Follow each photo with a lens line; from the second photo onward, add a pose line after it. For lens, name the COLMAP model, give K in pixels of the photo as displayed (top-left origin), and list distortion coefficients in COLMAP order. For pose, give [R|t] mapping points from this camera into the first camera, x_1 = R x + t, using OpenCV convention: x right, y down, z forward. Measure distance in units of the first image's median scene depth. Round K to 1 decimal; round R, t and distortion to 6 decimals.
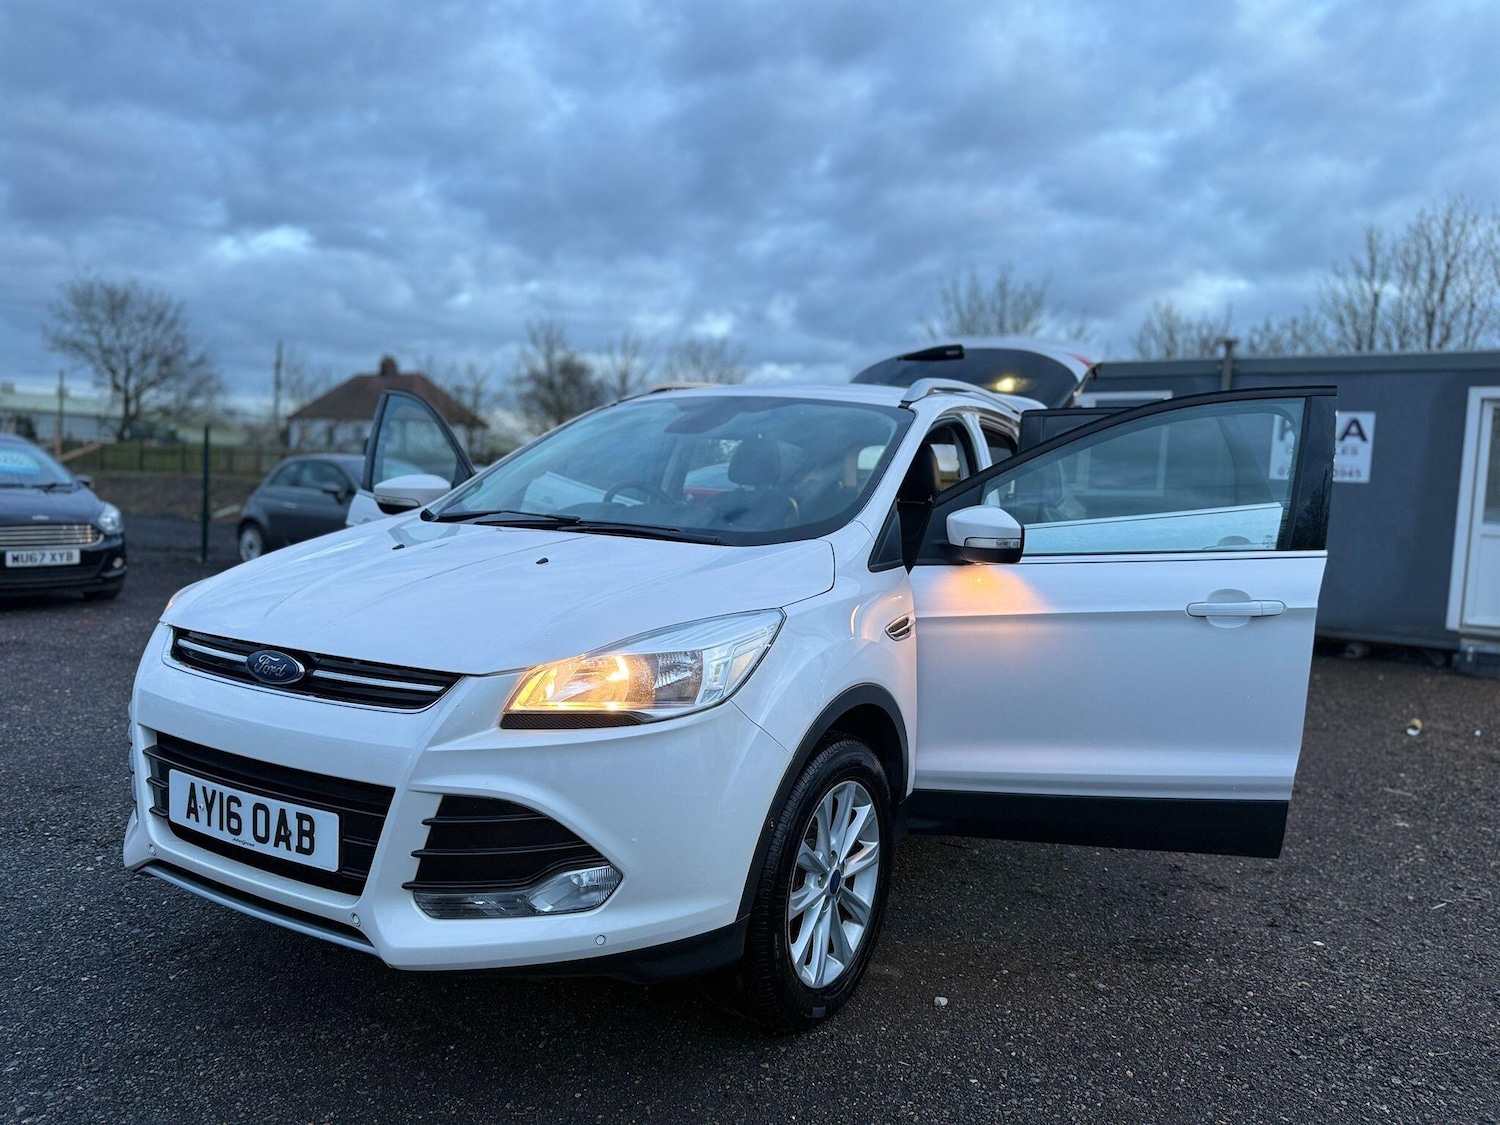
lens RADIAL K [[1044.5, 0, 734.9], [0, 1044.5, 567.5], [0, 0, 1]] dist [0.095793, -0.140089]
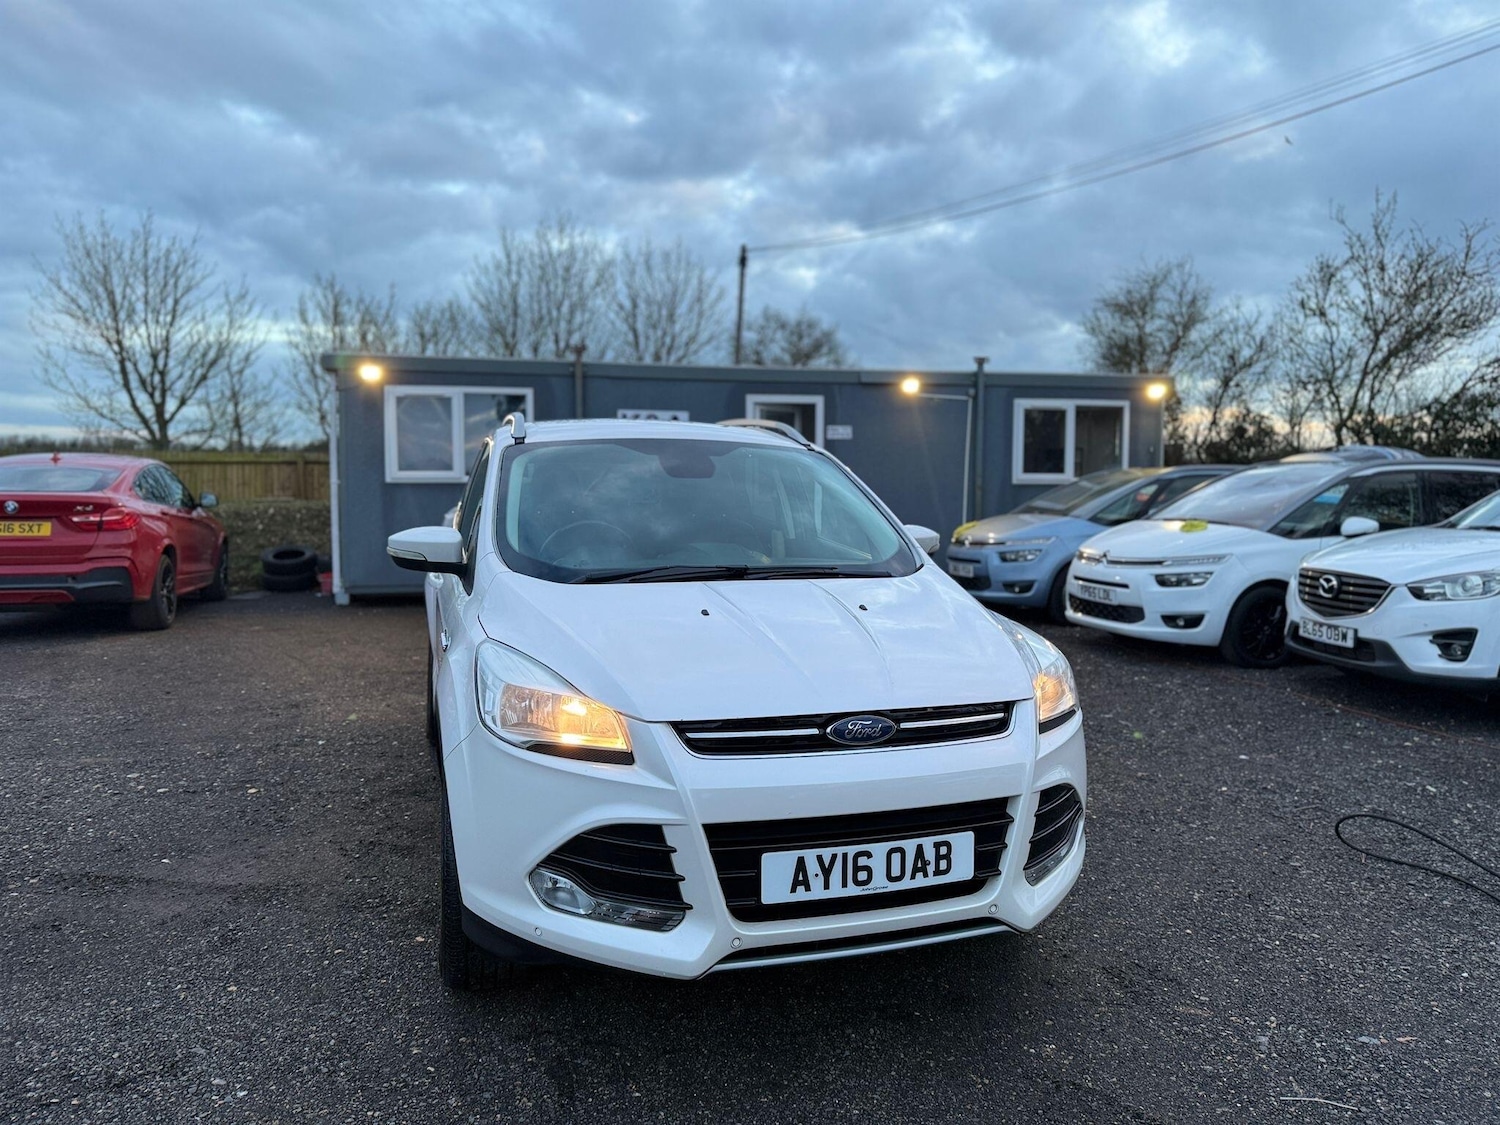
lens RADIAL K [[1044.5, 0, 734.9], [0, 1044.5, 567.5], [0, 0, 1]] dist [0.095793, -0.140089]
pose [[0.678222, -0.104347, 0.727411, -1.356140], [0.081038, 0.994450, 0.067096, -0.167745], [-0.730375, 0.013441, 0.682914, 0.345837]]
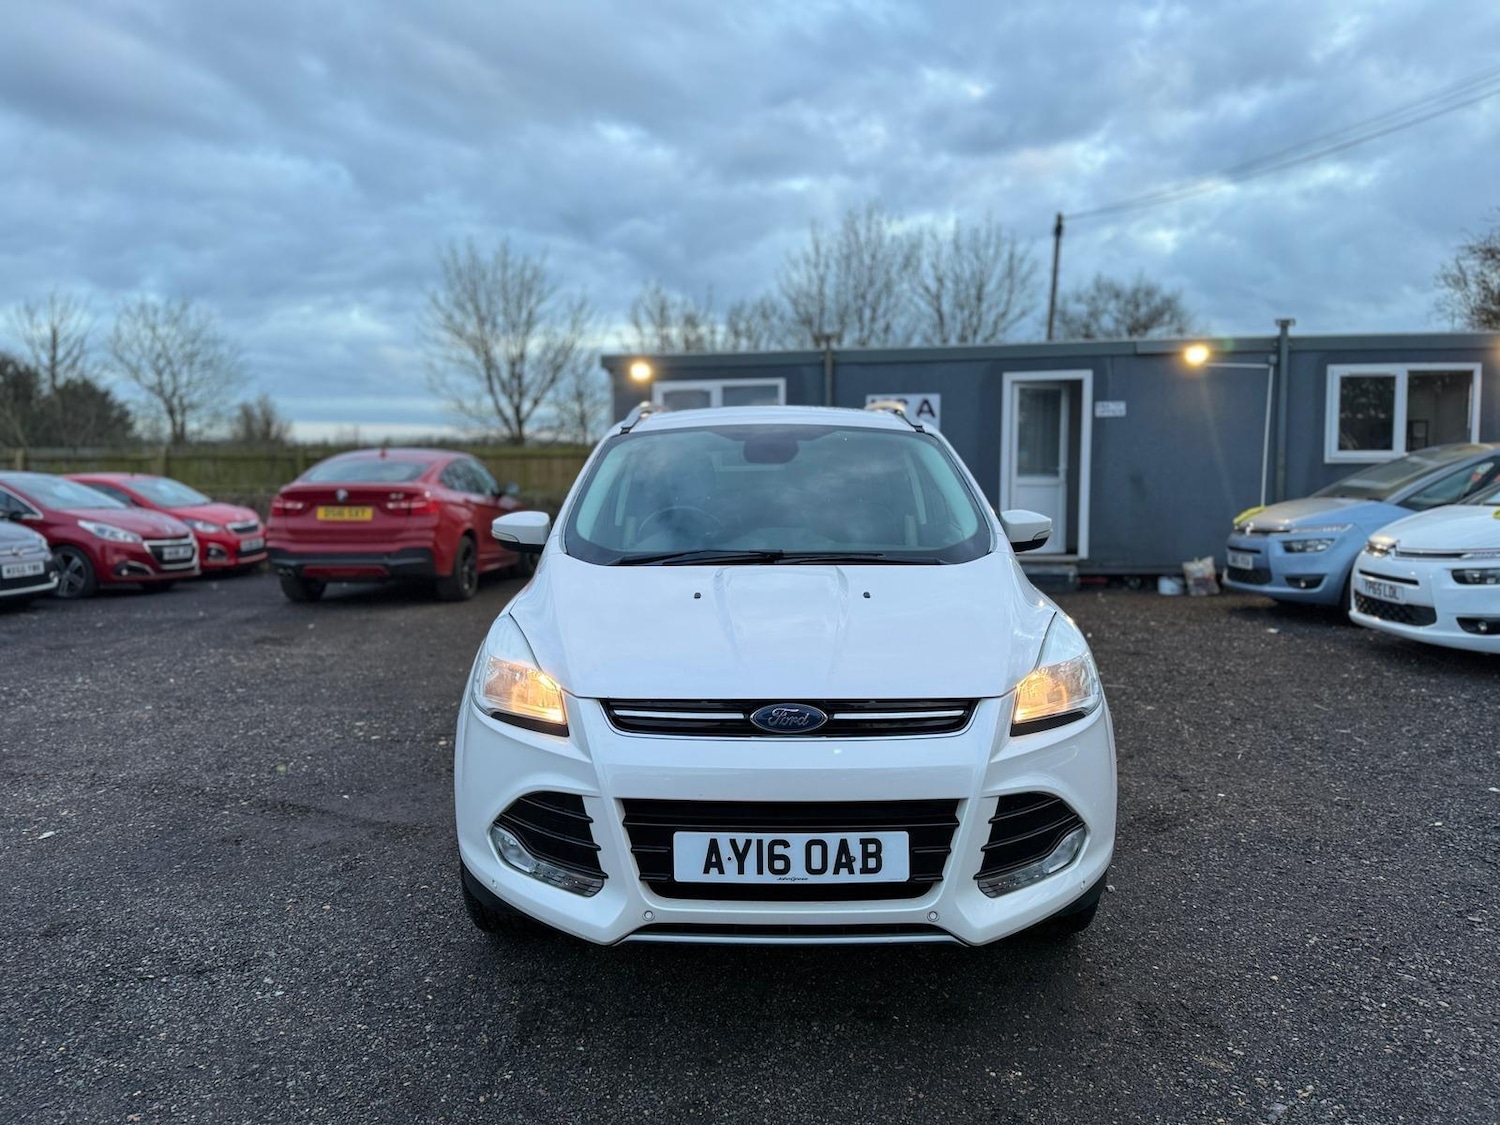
lens RADIAL K [[1044.5, 0, 734.9], [0, 1044.5, 567.5], [0, 0, 1]] dist [0.095793, -0.140089]
pose [[0.877032, -0.100050, 0.469899, -1.011777], [0.085116, 0.994961, 0.052983, -0.128972], [-0.472832, -0.006472, 0.881129, 0.064463]]
